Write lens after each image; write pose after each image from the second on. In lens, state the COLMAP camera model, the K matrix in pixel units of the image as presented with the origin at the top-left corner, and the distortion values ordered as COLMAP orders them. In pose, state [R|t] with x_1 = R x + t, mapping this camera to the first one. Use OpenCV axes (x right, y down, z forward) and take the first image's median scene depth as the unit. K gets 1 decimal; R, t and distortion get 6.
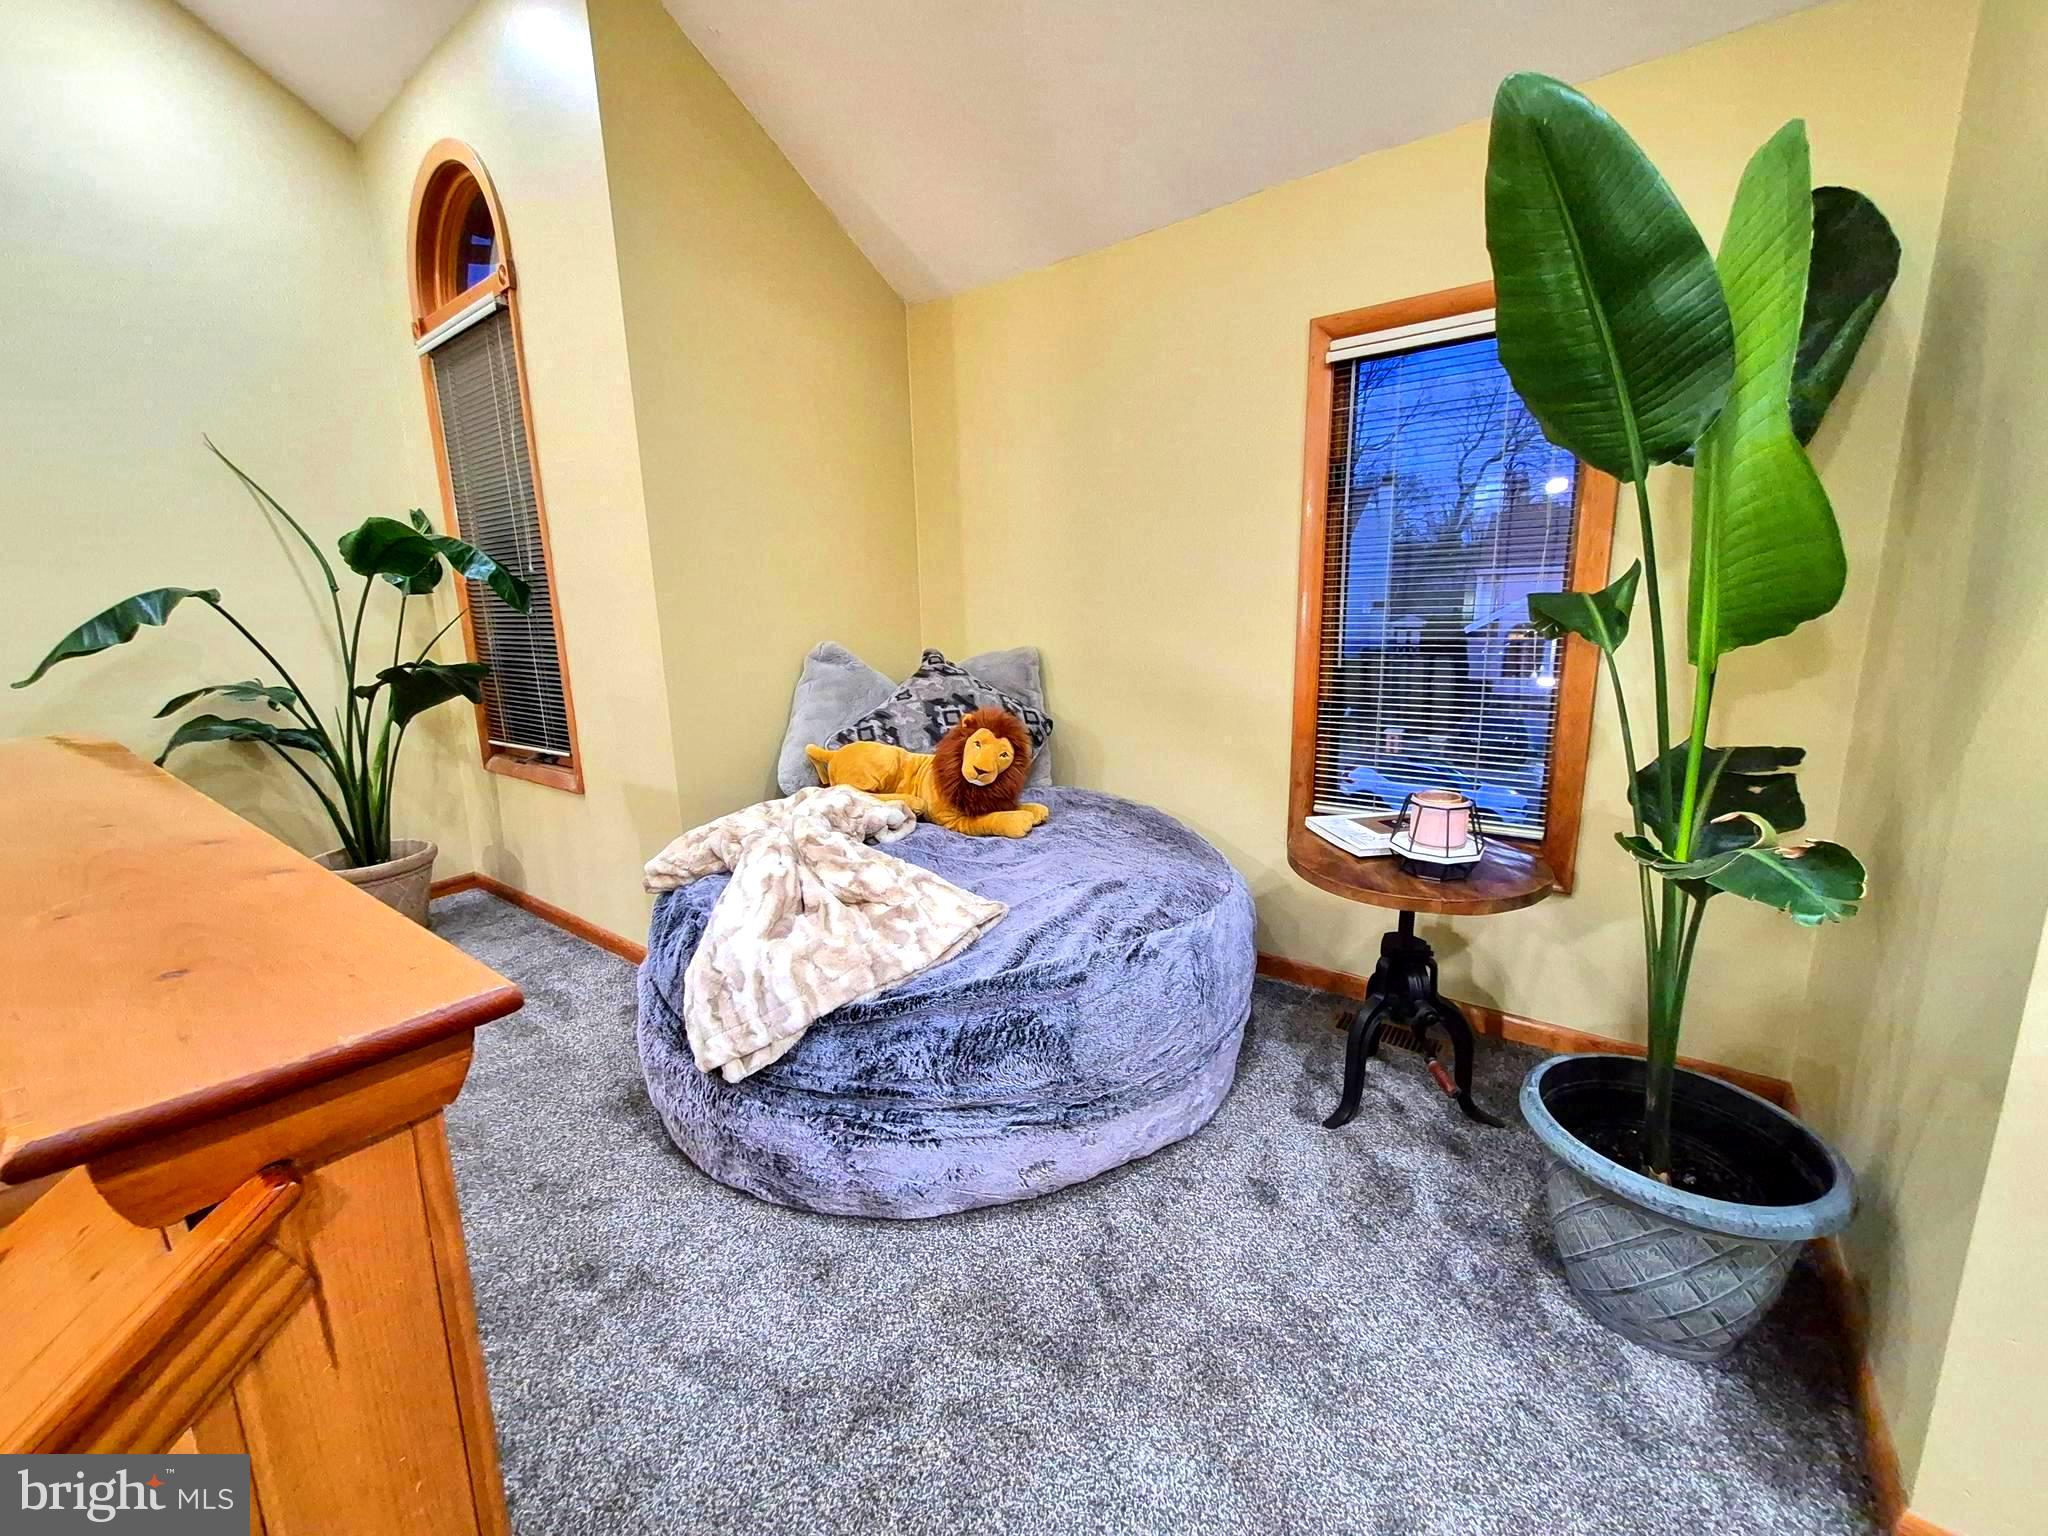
lens RADIAL K [[804.2, 0, 1026.0], [0, 804.2, 759.2], [0, 0, 1]] dist [0.003220, -0.000725]
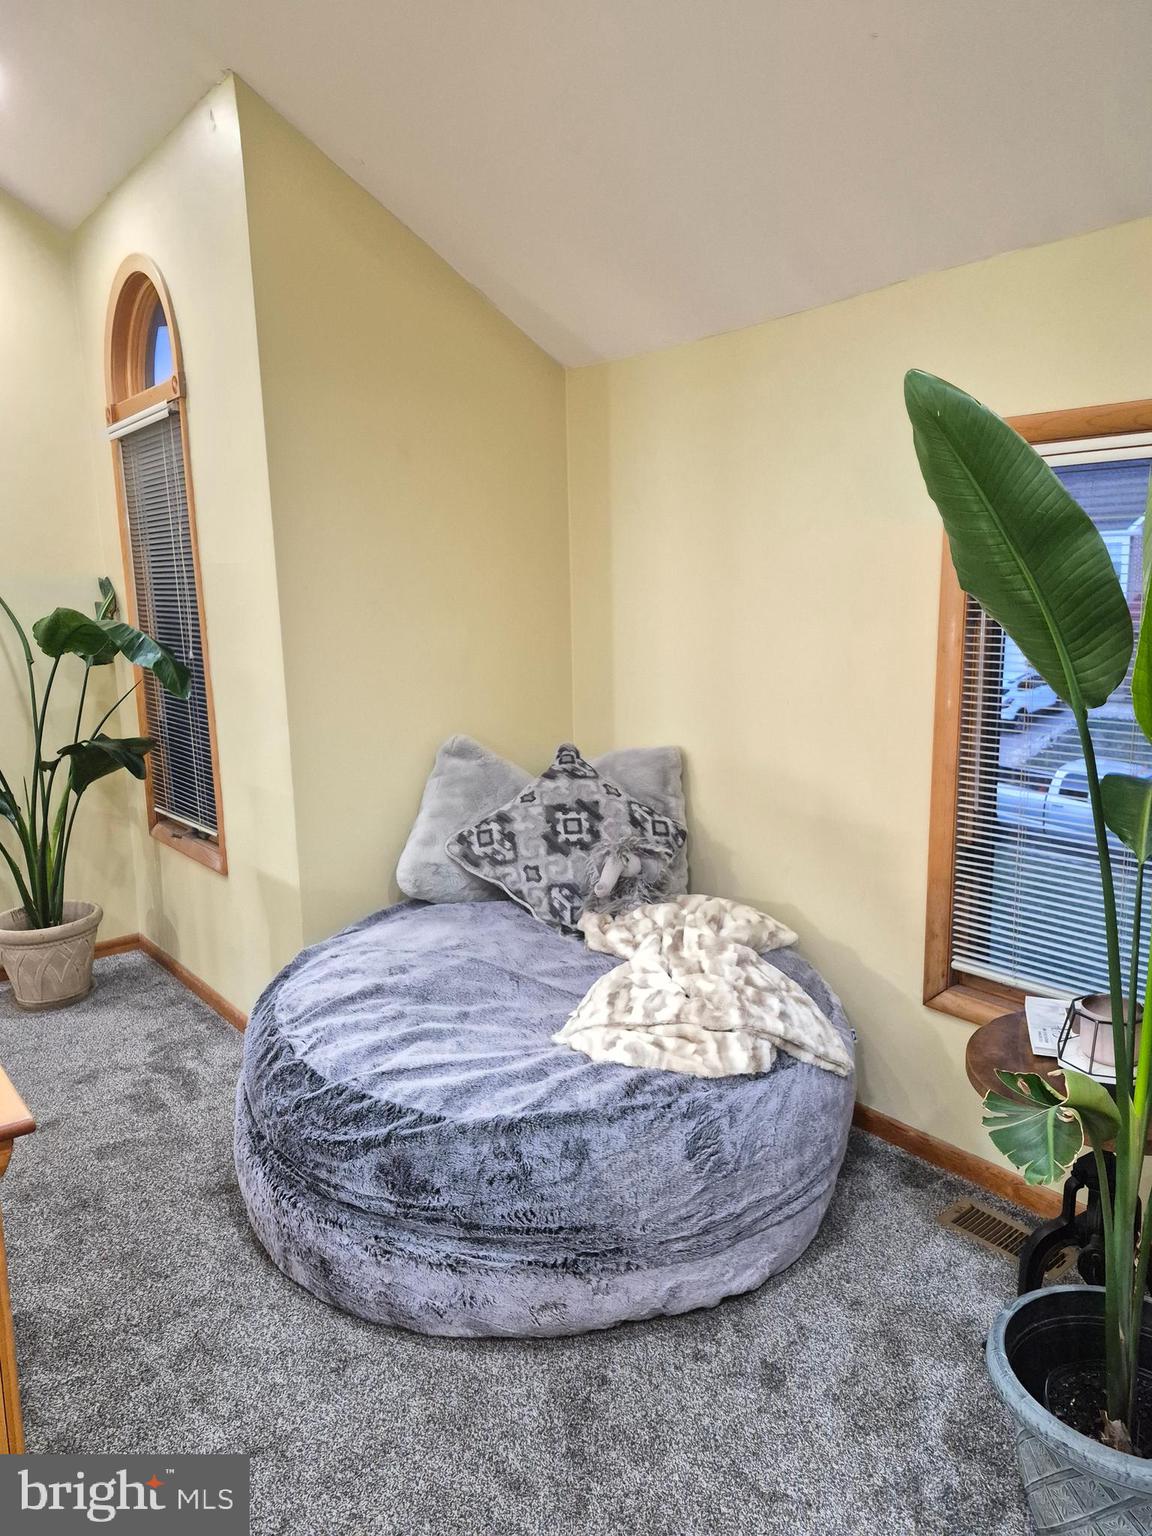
lens RADIAL K [[1055.9, 0, 553.5], [0, 1055.9, 776.0], [0, 0, 1]] dist [0.051485, -0.037135]
pose [[0.964422, 0.045517, -0.260420, 0.193147], [-0.049609, 0.998727, -0.009159, -0.091397], [0.259671, 0.021753, 0.965452, -0.188006]]
